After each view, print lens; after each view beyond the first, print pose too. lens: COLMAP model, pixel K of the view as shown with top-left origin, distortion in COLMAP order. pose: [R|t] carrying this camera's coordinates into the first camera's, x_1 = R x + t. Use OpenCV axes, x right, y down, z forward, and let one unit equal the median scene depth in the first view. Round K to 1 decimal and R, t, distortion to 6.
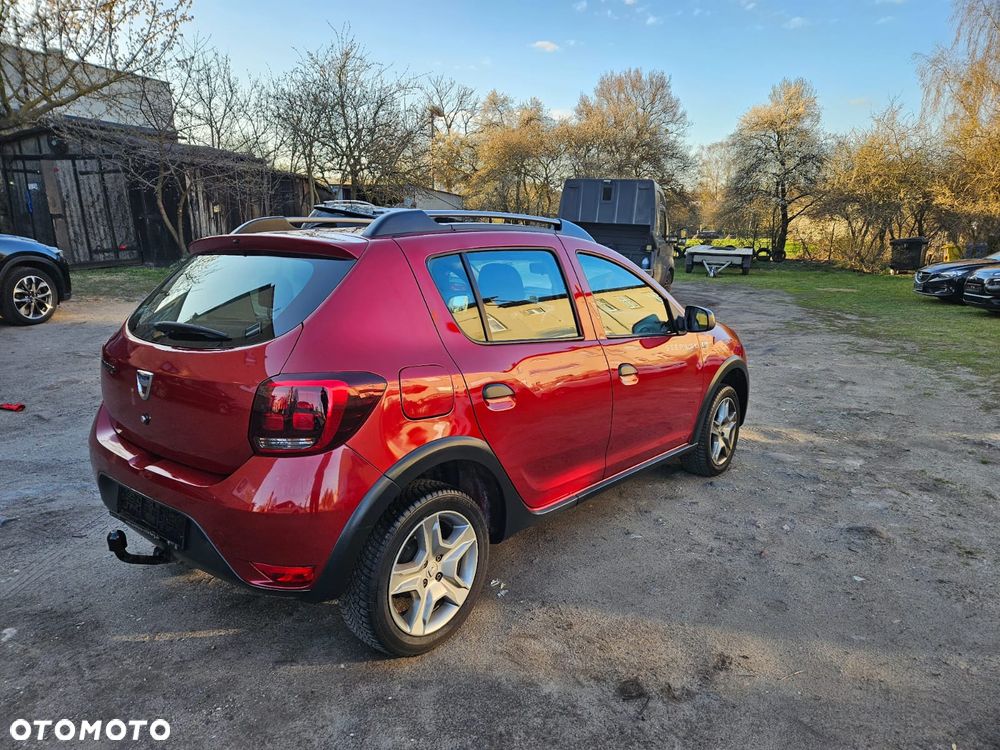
lens RADIAL K [[660.8, 0, 493.8], [0, 660.8, 387.8], [0, 0, 1]] dist [0.079289, -0.059523]
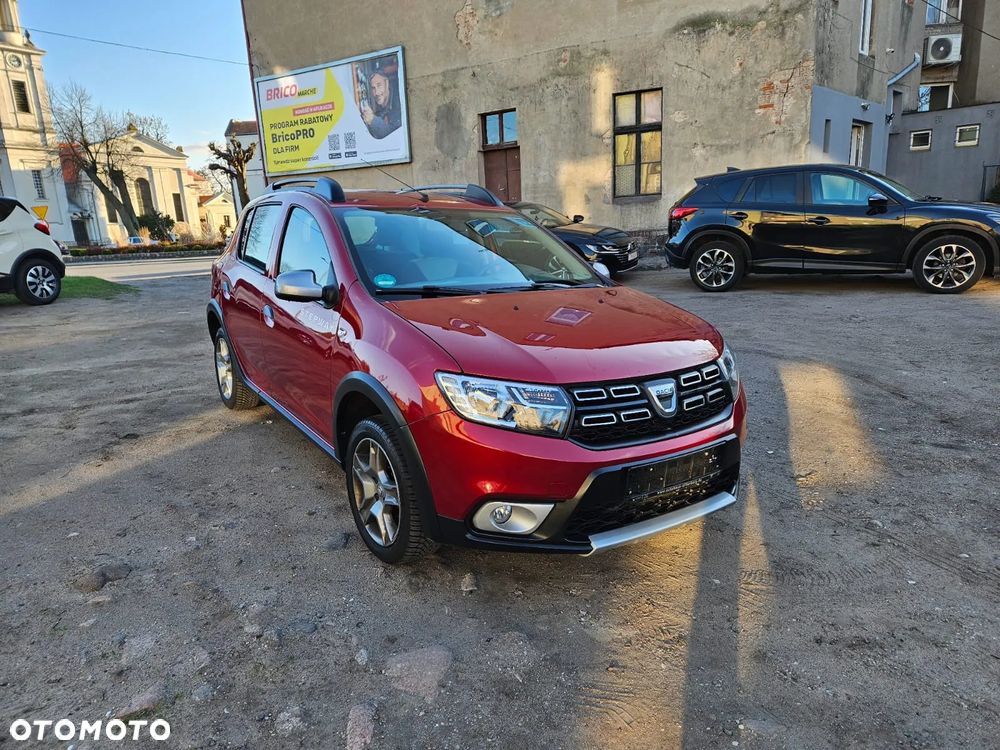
lens RADIAL K [[660.8, 0, 495.6], [0, 660.8, 373.6], [0, 0, 1]] dist [0.079289, -0.059523]
pose [[-0.267361, 0.213076, -0.939743, 0.858487], [-0.203602, 0.940735, 0.271227, -0.227565], [0.941841, 0.263849, -0.208133, 1.187850]]
